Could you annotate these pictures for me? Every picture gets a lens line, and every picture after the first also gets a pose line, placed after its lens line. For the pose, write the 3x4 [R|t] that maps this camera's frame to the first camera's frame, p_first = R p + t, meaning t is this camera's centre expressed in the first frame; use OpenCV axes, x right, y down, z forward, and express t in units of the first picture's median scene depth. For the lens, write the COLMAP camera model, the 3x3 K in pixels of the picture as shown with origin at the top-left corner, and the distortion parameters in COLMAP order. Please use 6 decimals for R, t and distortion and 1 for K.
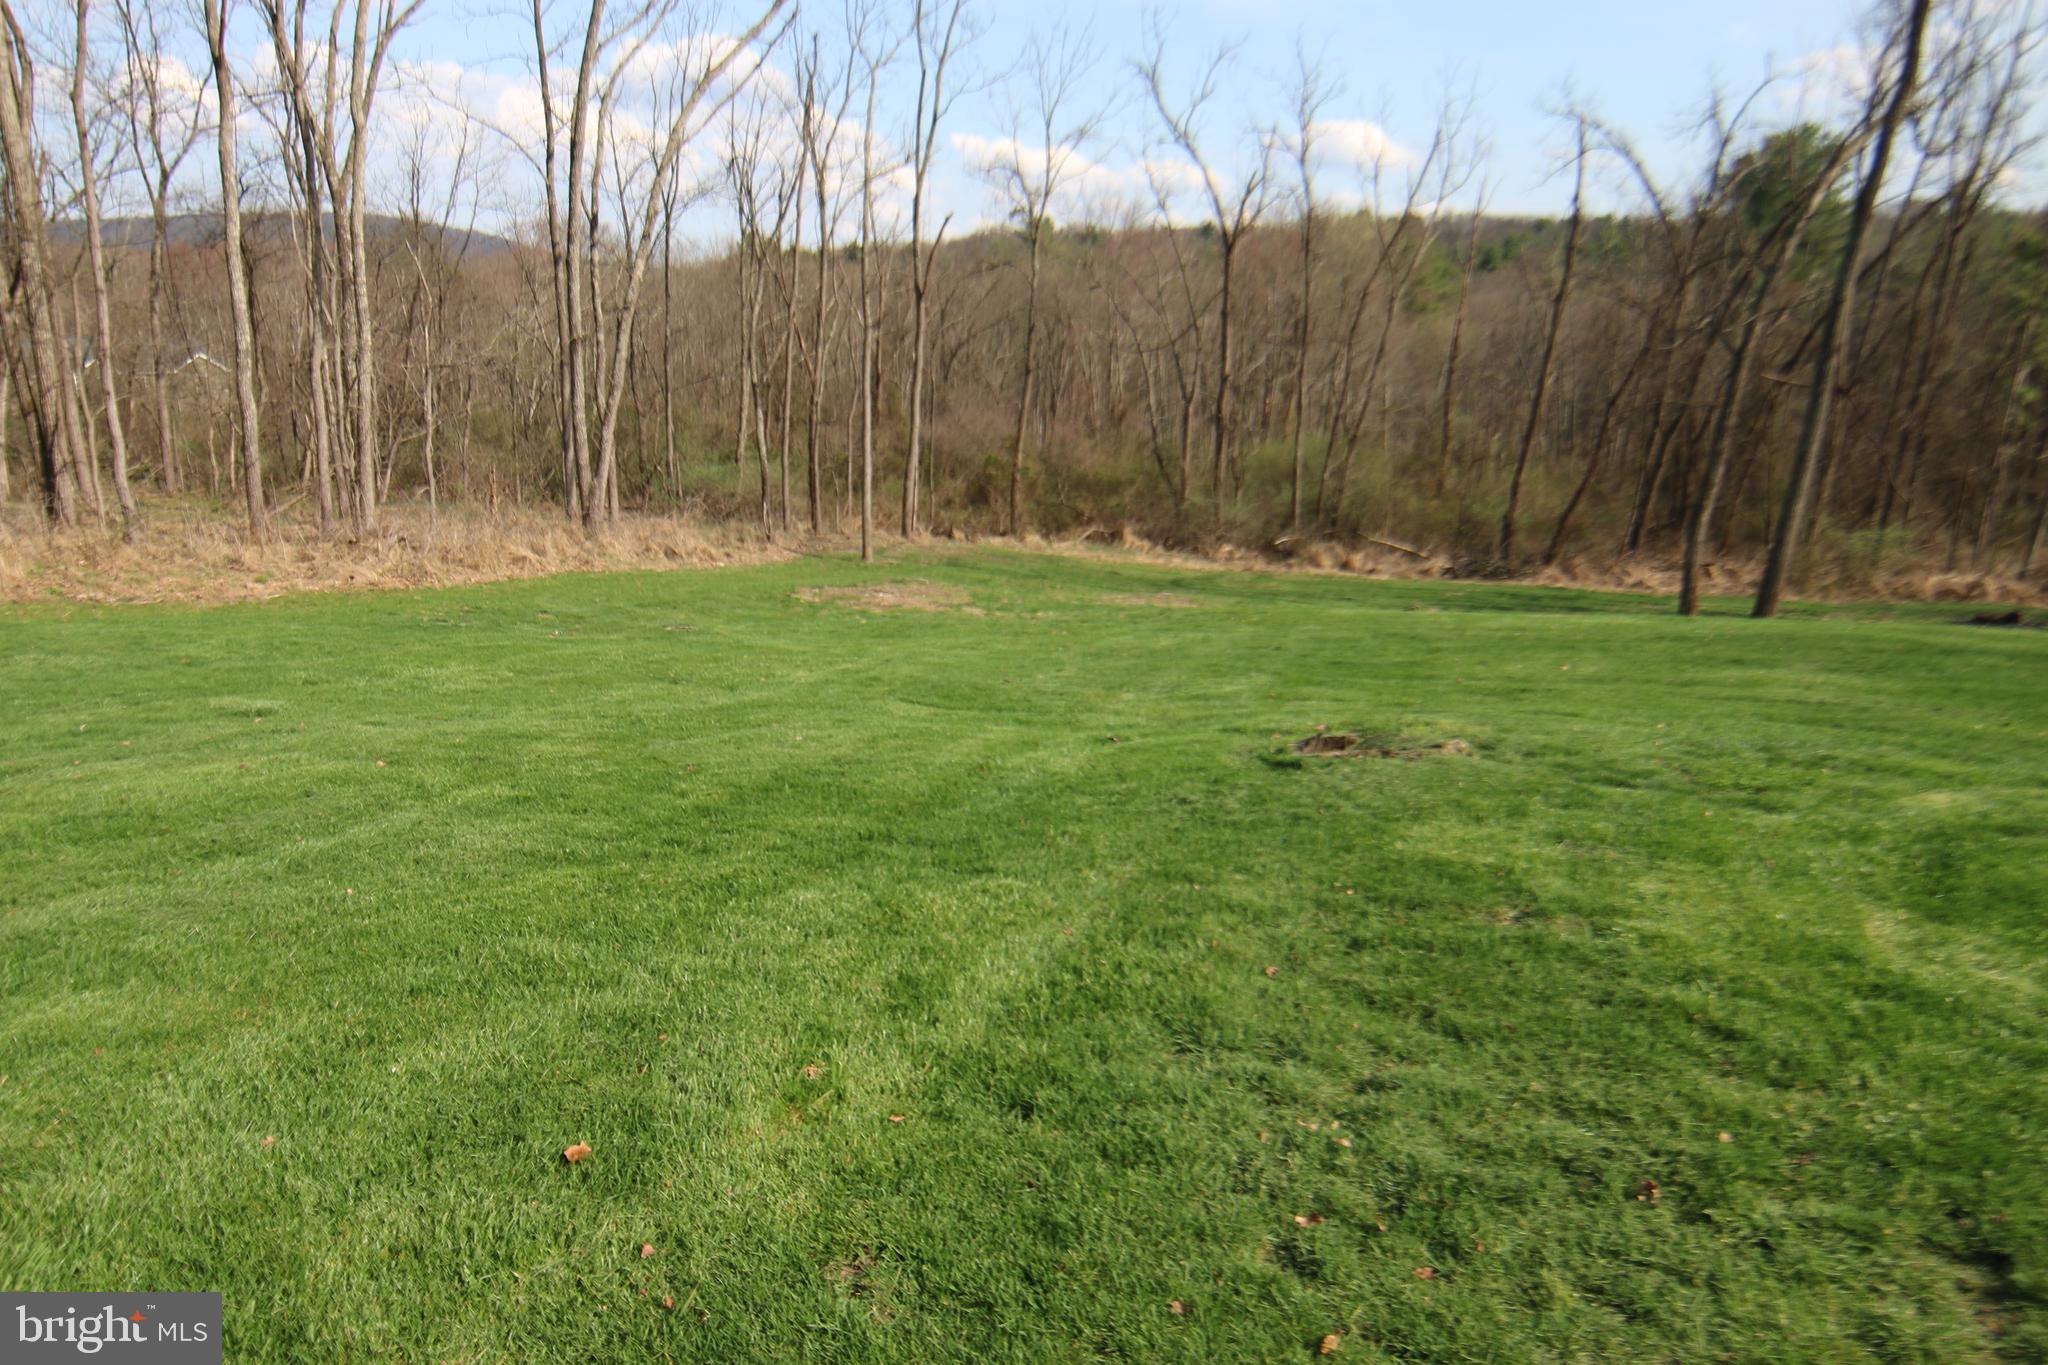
lens RADIAL K [[1293.1, 0, 1026.6], [0, 1293.1, 684.6], [0, 0, 1]] dist [-0.014278, 0.003833]
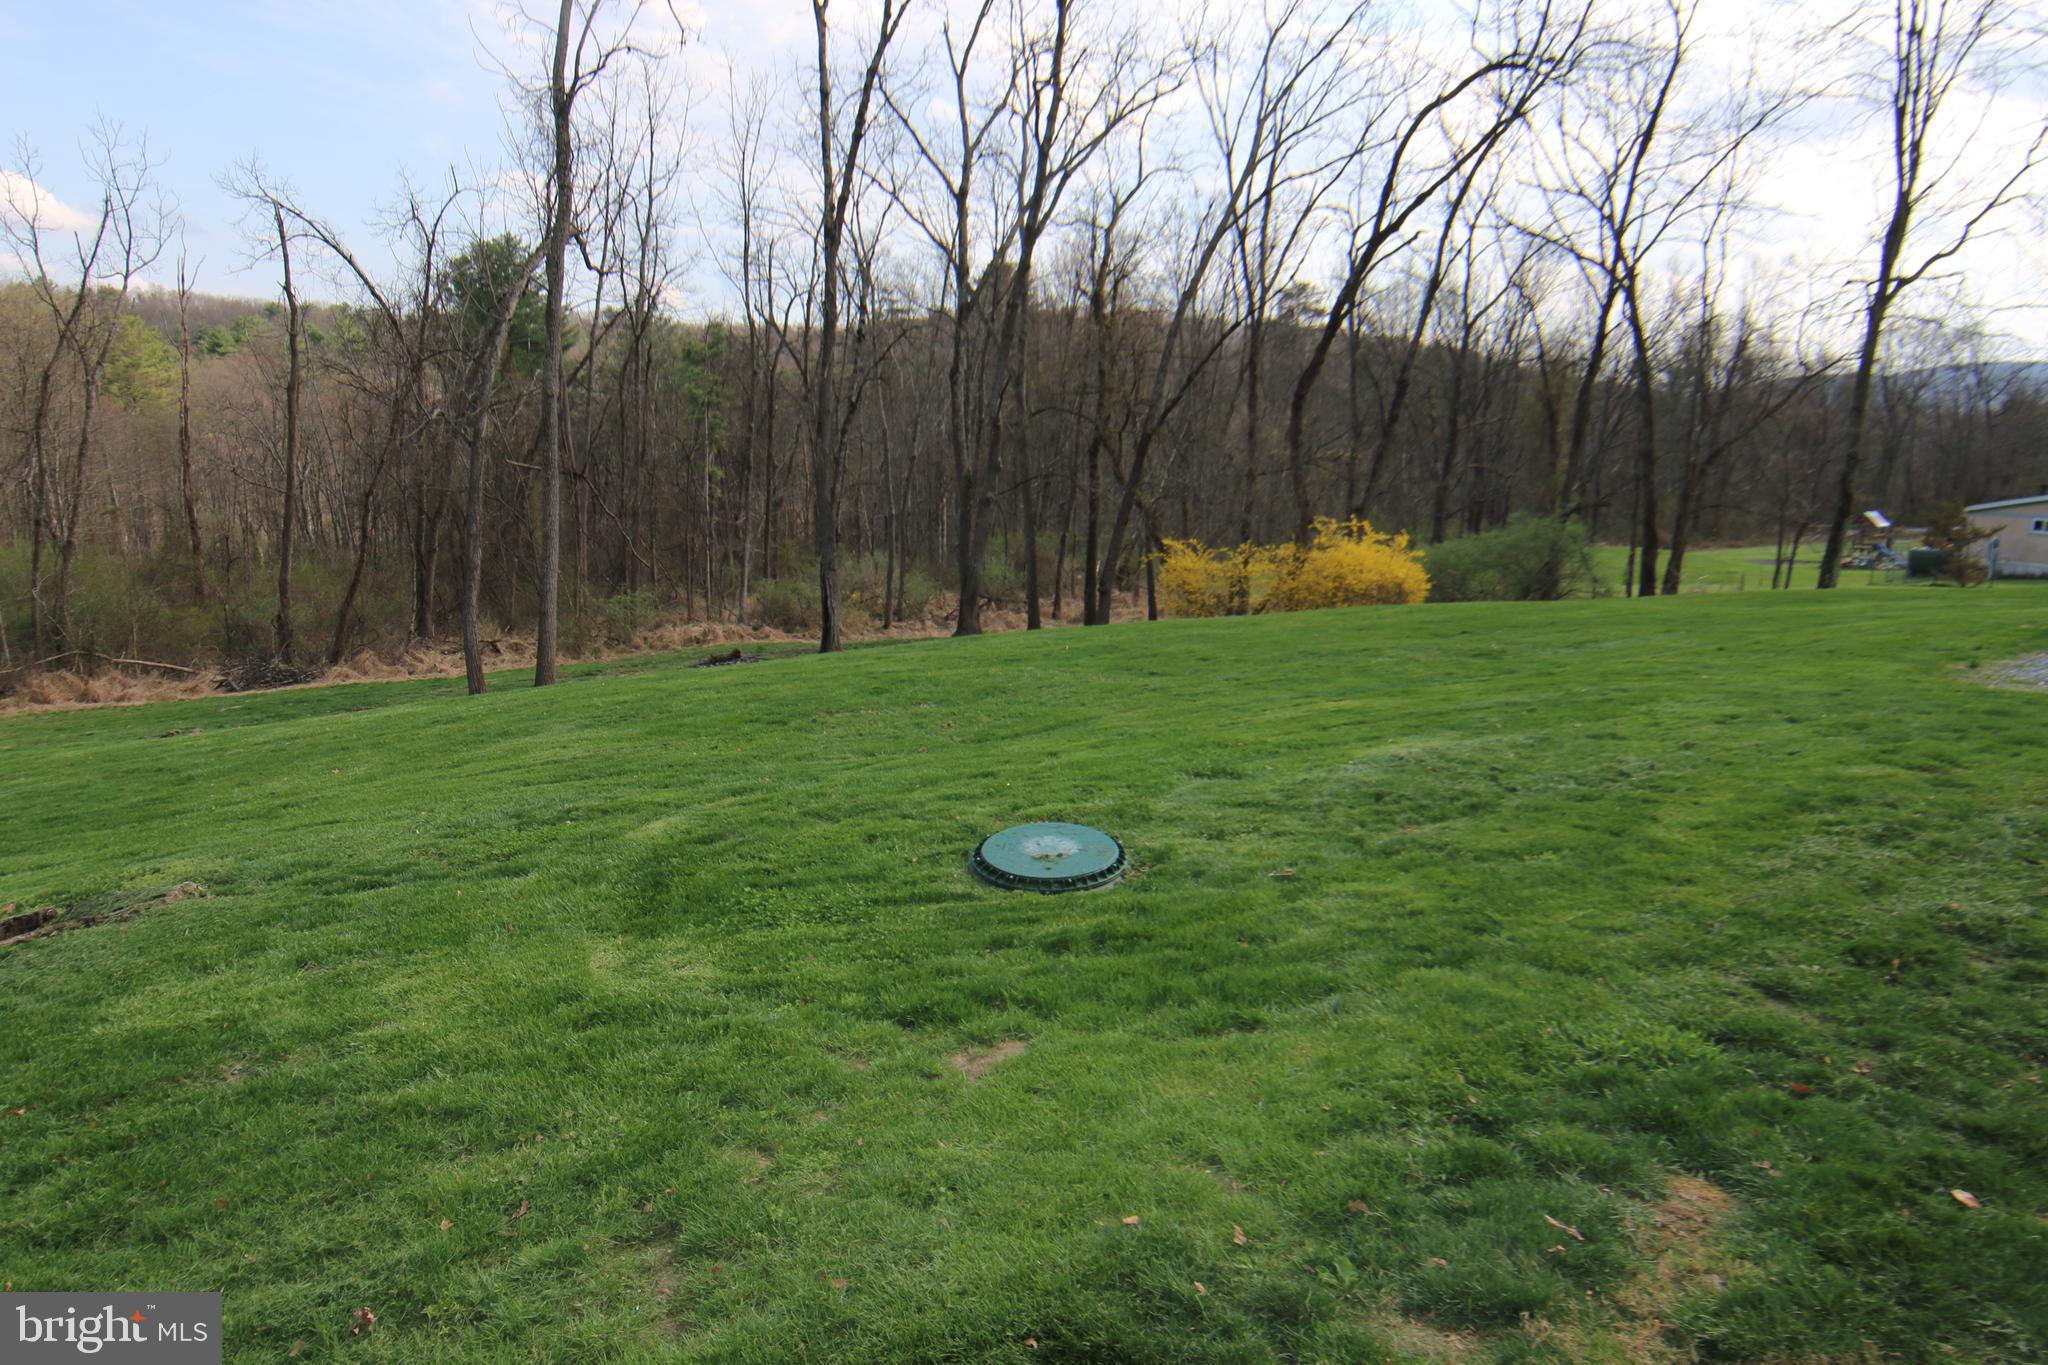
lens RADIAL K [[1293.1, 0, 1026.6], [0, 1293.1, 684.6], [0, 0, 1]] dist [-0.014278, 0.003833]
pose [[0.640632, -0.146474, 0.753748, 0.037168], [0.195762, 0.980355, 0.024126, 0.000759], [-0.742474, 0.132099, 0.656720, -0.014612]]
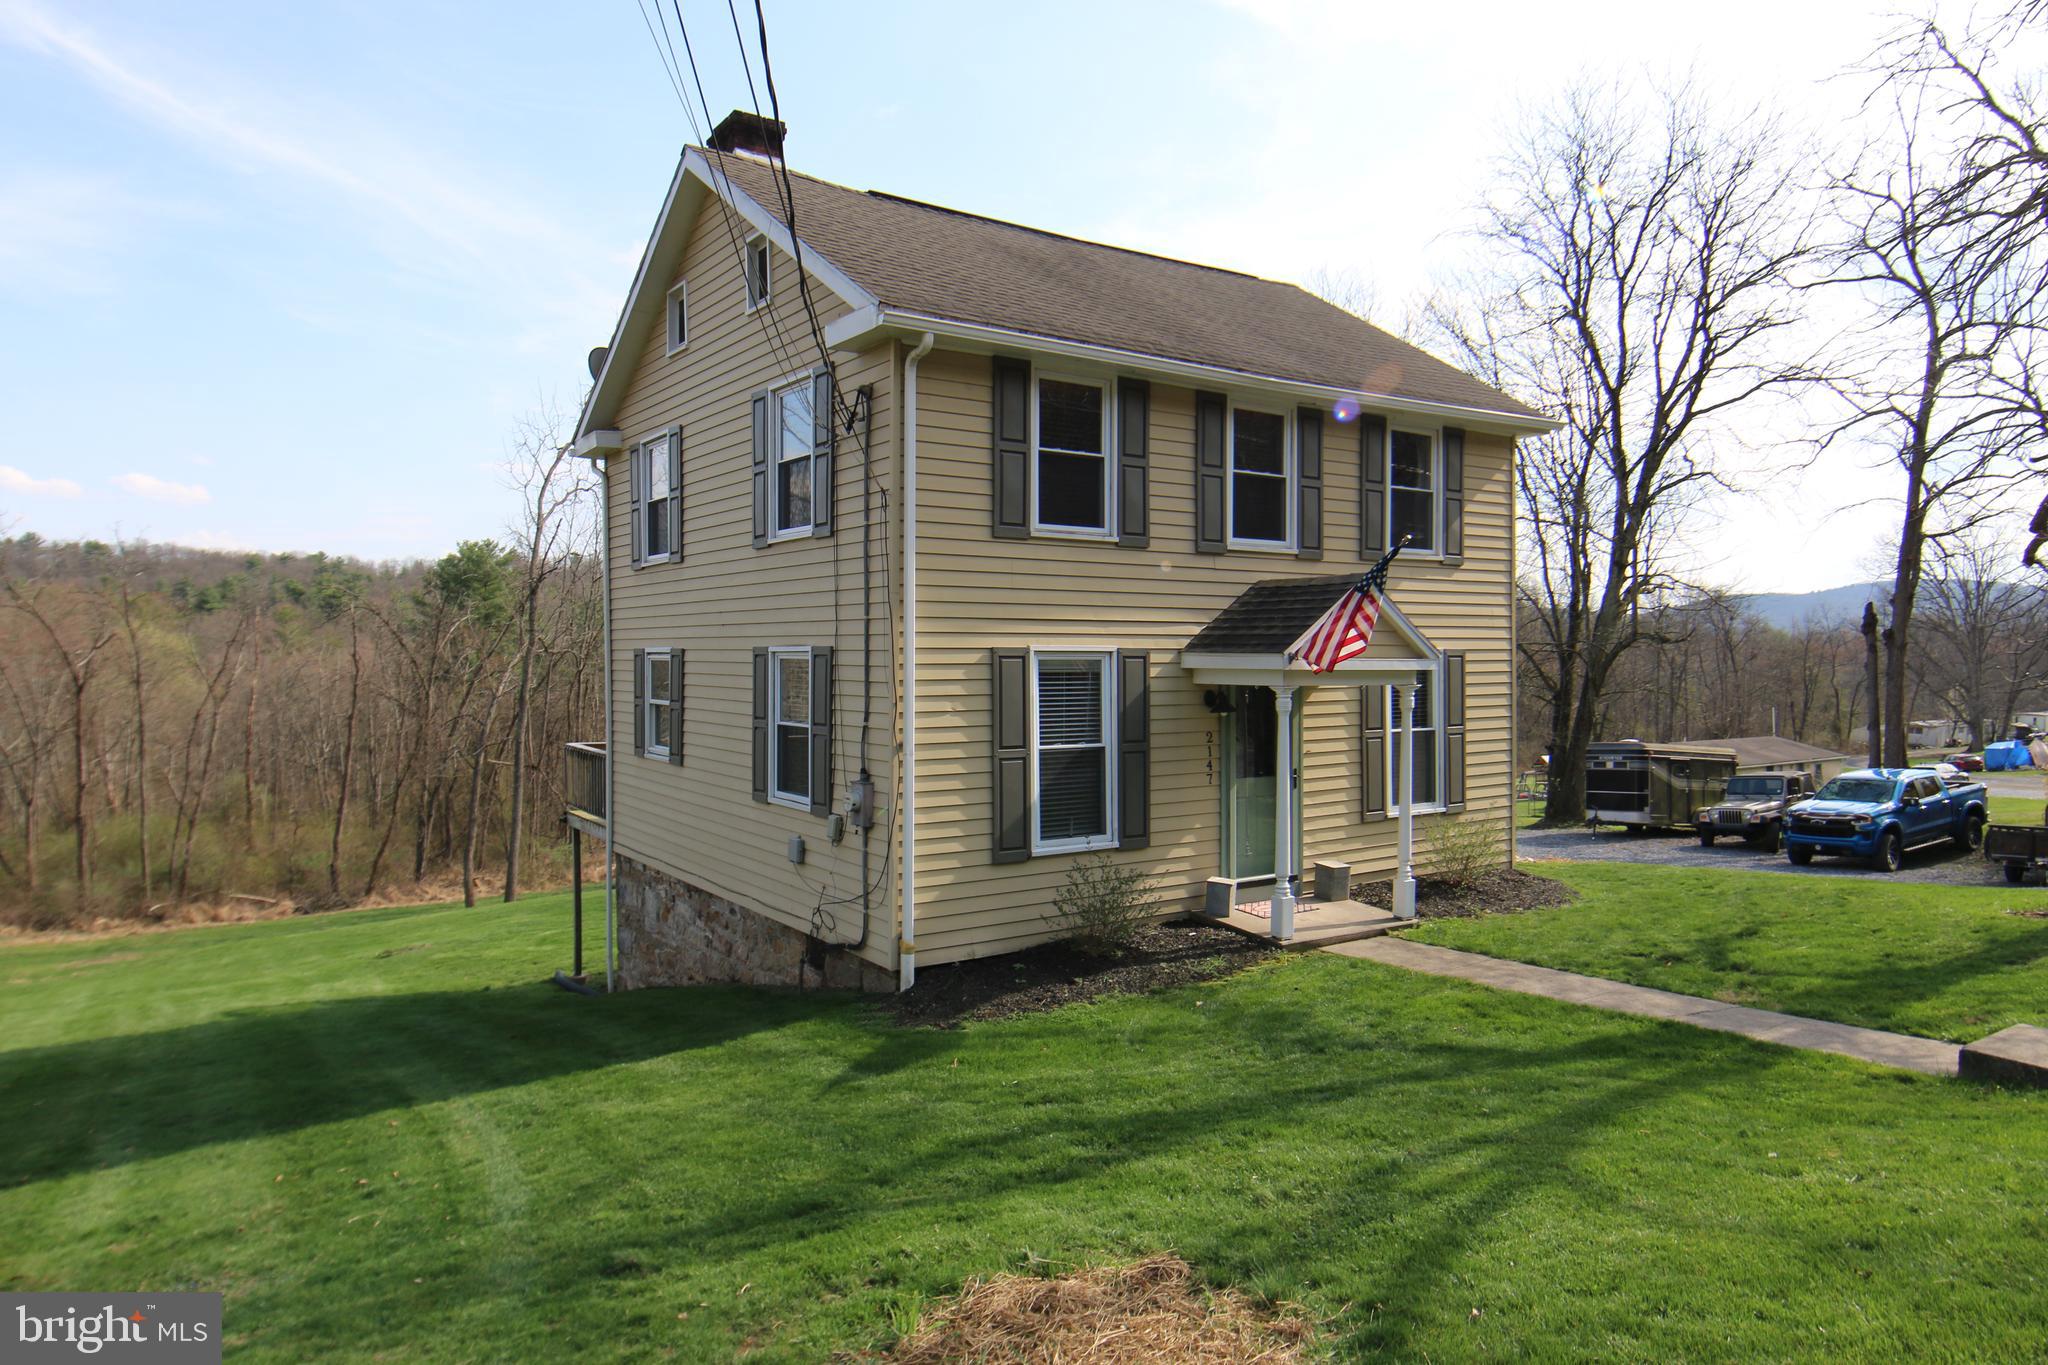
lens RADIAL K [[1293.1, 0, 1026.6], [0, 1293.1, 684.6], [0, 0, 1]] dist [-0.014278, 0.003833]
pose [[0.616885, -0.024315, 0.786678, -0.966697], [0.214752, 0.966796, -0.138519, 0.136037], [-0.757189, 0.254391, 0.601624, -1.746130]]
